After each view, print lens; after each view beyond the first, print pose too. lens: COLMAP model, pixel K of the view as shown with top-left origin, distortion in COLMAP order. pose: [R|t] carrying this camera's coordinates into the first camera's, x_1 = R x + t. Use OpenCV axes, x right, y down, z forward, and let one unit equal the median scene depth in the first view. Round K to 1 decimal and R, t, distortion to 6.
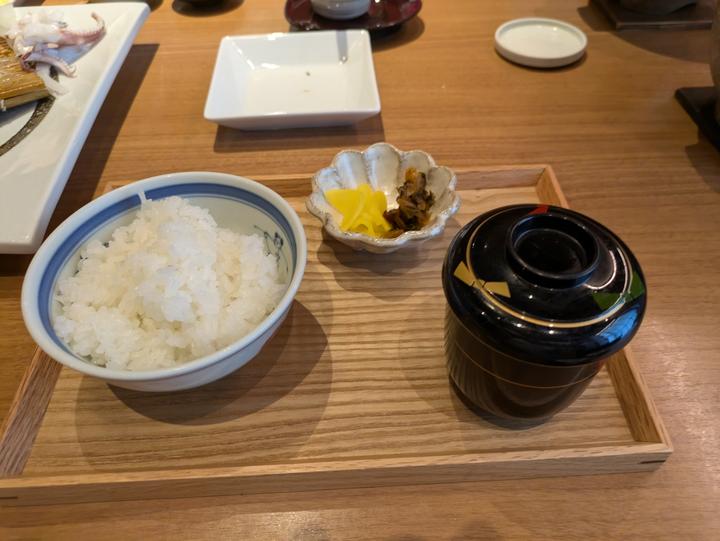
lens RADIAL K [[536.0, 0, 361.0], [0, 536.0, 272.5], [0, 0, 1]] dist [-0.028833, -0.000225]
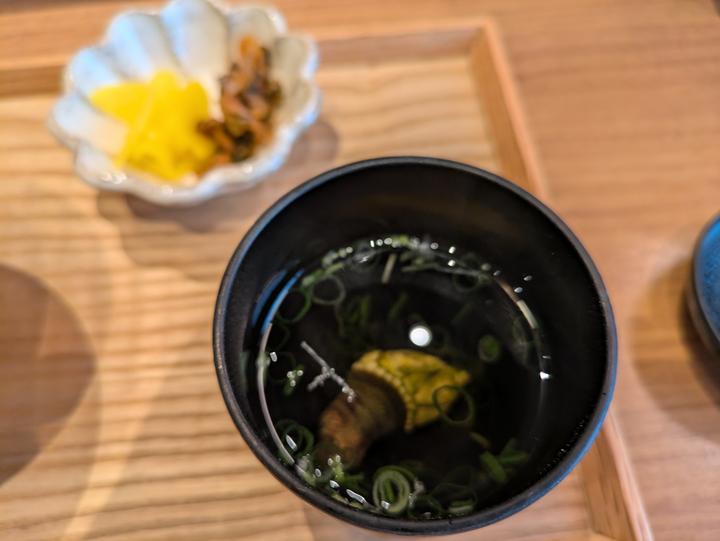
lens RADIAL K [[536.0, 0, 359.8], [0, 536.0, 268.8], [0, 0, 1]] dist [-0.028833, -0.000225]
pose [[0.997623, -0.056712, 0.039132, 0.188900], [0.044957, 0.966145, 0.254051, -0.099772], [-0.052215, -0.251688, 0.966399, 0.400990]]
